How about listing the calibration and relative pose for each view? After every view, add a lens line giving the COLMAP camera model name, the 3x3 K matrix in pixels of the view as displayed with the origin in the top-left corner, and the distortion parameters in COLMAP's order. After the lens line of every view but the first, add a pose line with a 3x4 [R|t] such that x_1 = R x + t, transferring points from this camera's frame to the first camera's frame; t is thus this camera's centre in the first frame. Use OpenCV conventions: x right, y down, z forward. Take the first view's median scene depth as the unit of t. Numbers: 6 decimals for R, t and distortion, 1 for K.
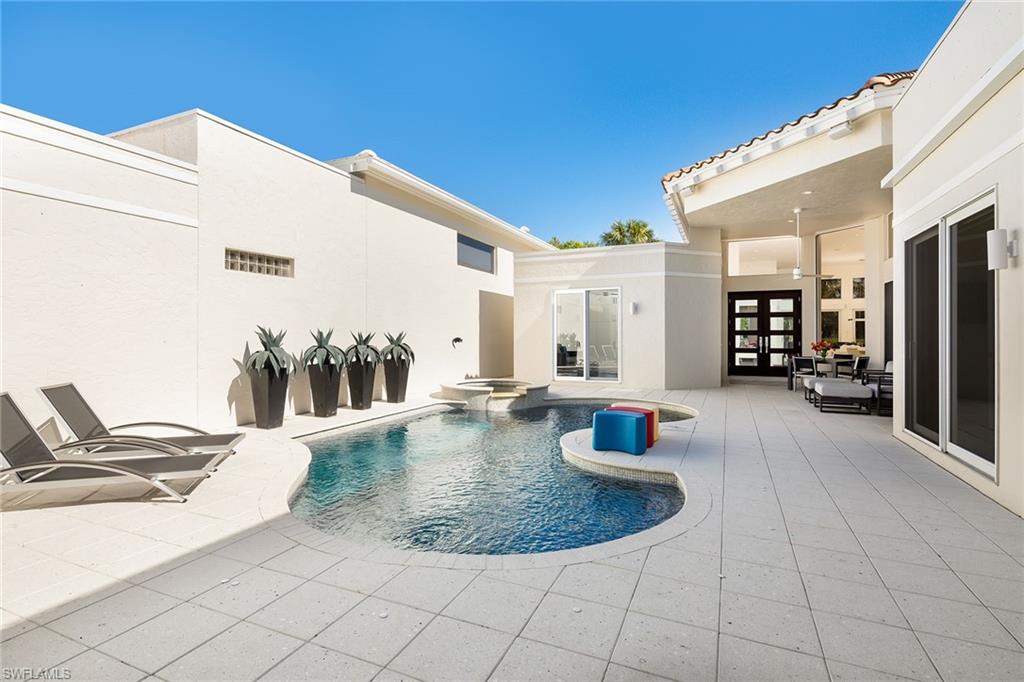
lens RADIAL K [[498.4, 0, 508.4], [0, 498.4, 336.9], [0, 0, 1]] dist [-0.000234, 0.000029]
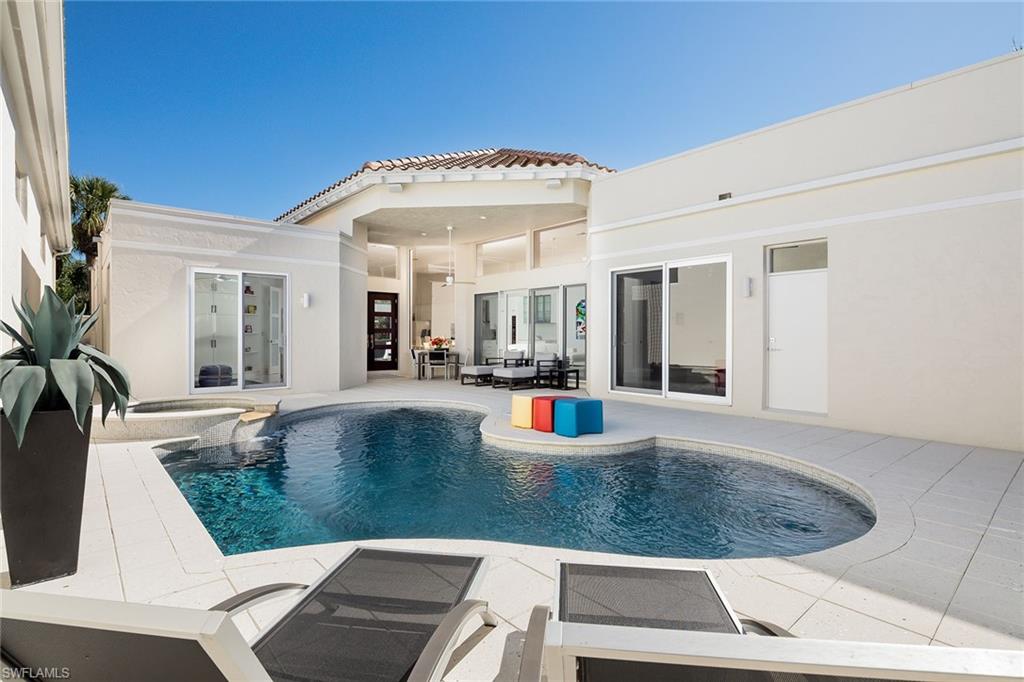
lens RADIAL K [[498.4, 0, 508.4], [0, 498.4, 336.9], [0, 0, 1]] dist [-0.000234, 0.000029]
pose [[0.426801, -0.000857, 0.904345, -0.369437], [0.001677, 0.999999, 0.000156, 0.006522], [-0.904344, 0.001450, 0.426802, 0.303907]]
